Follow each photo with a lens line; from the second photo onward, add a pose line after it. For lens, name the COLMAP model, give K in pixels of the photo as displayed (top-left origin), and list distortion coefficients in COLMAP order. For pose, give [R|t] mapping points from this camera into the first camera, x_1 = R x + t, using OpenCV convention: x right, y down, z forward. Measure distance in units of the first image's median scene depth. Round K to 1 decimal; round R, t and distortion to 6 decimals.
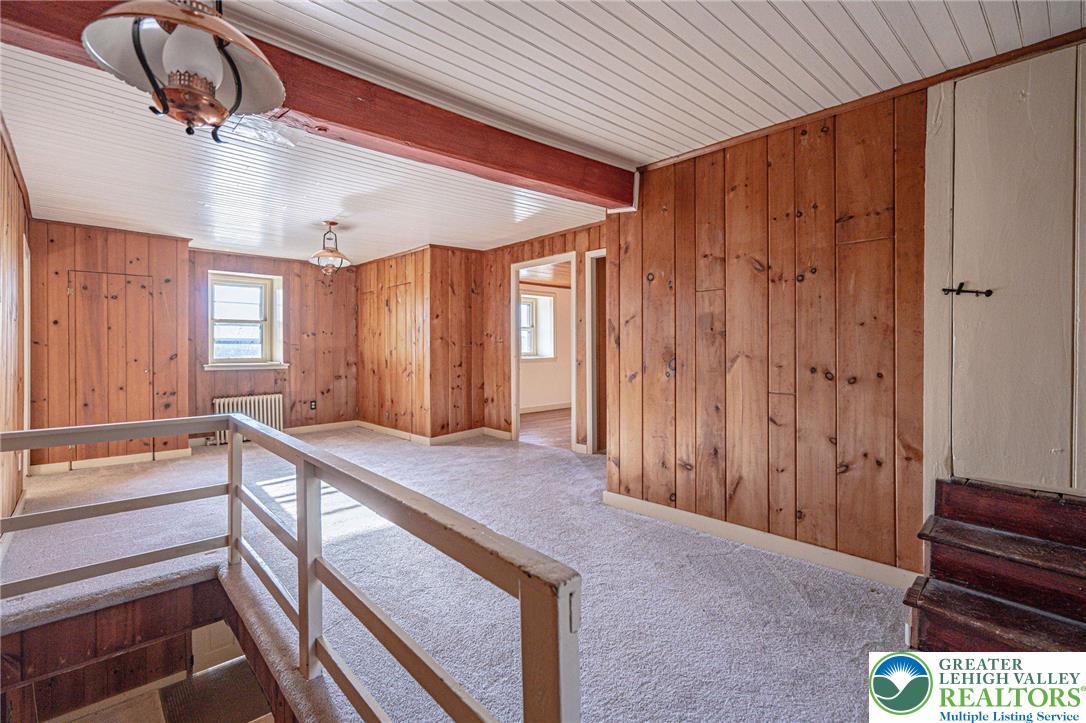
lens RADIAL K [[517.2, 0, 556.3], [0, 517.2, 352.3], [0, 0, 1]] dist [-0.001990, 0.000291]
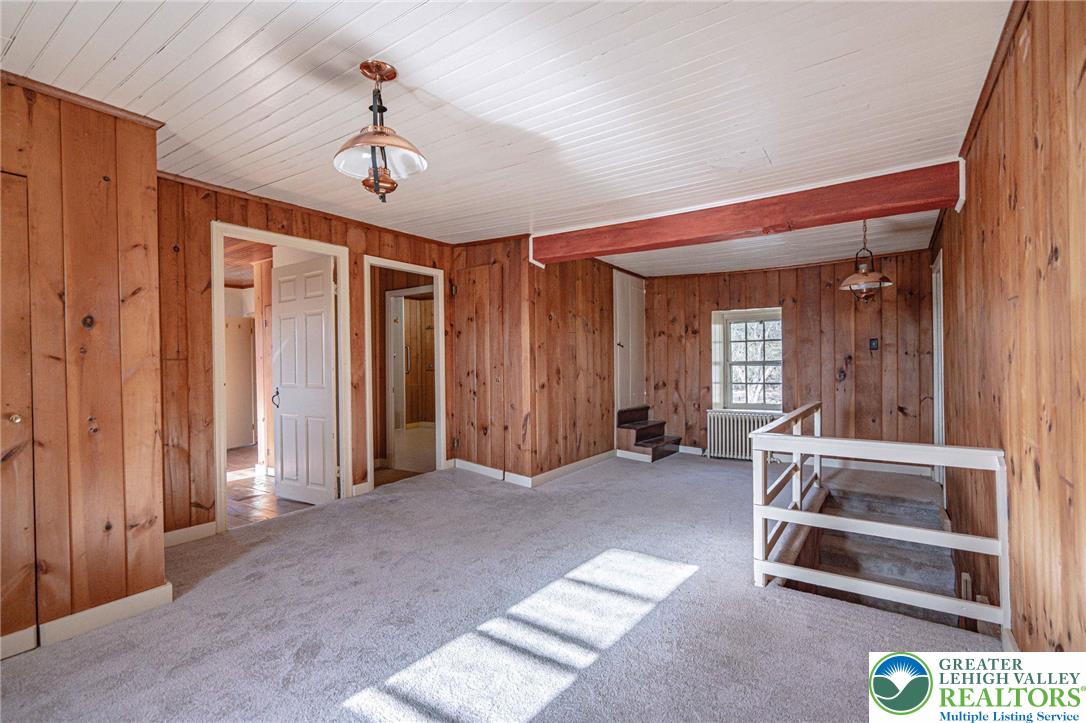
lens RADIAL K [[490.6, 0, 539.0], [0, 490.6, 366.9], [0, 0, 1]] dist [-0.000047, 0.000182]
pose [[-0.210498, 0.000105, 0.977594, -0.891561], [0.018440, 0.999823, 0.003864, -0.007599], [-0.977420, 0.018840, -0.210463, 1.003989]]
